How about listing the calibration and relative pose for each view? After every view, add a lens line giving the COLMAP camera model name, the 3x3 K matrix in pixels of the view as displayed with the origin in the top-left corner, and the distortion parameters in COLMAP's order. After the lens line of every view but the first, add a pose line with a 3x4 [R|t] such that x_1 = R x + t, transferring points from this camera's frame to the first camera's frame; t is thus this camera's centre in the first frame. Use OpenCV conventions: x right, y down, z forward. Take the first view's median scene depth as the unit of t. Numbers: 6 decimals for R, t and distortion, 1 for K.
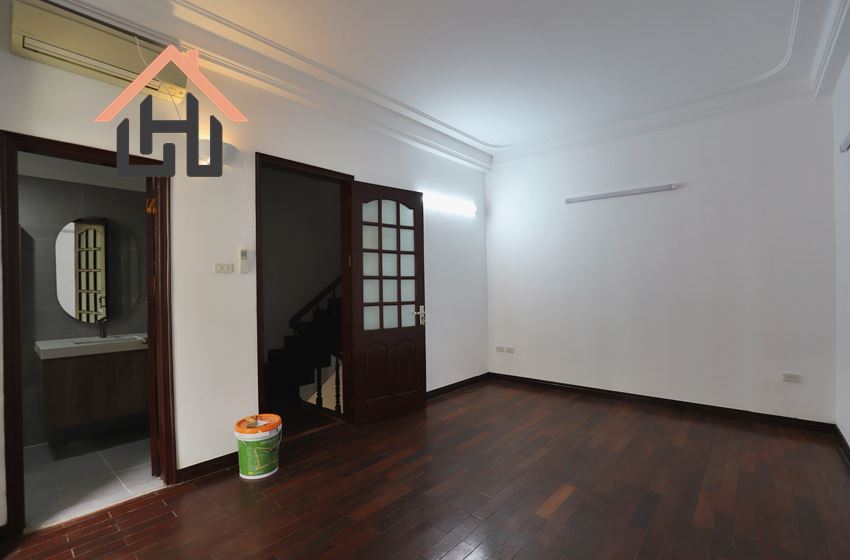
lens RADIAL K [[388.4, 0, 435.8], [0, 388.4, 284.6], [0, 0, 1]] dist [-0.000371, -0.000066]
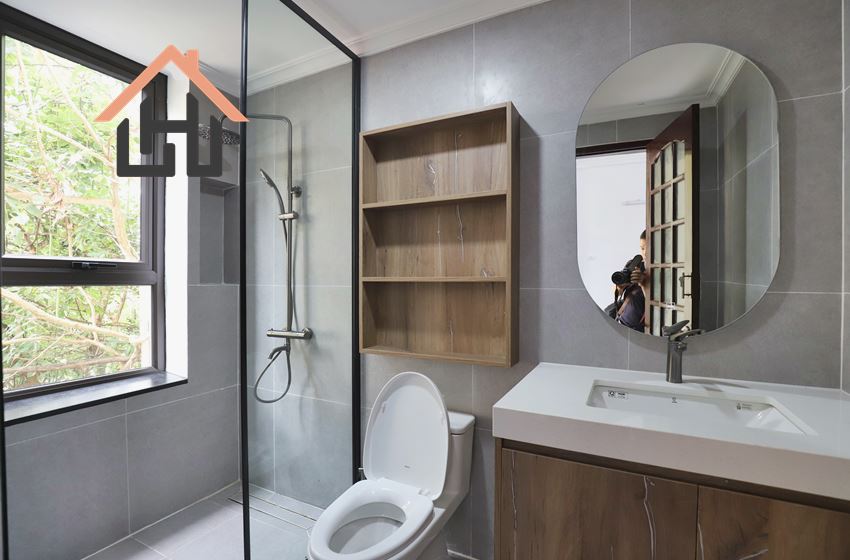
lens RADIAL K [[388.4, 0, 435.8], [0, 388.4, 284.6], [0, 0, 1]] dist [-0.000371, -0.000066]
pose [[0.251791, 0.012027, -0.967707, -0.470090], [-0.000680, 0.999925, 0.012251, 0.037743], [0.967781, -0.002427, 0.251780, 0.576827]]
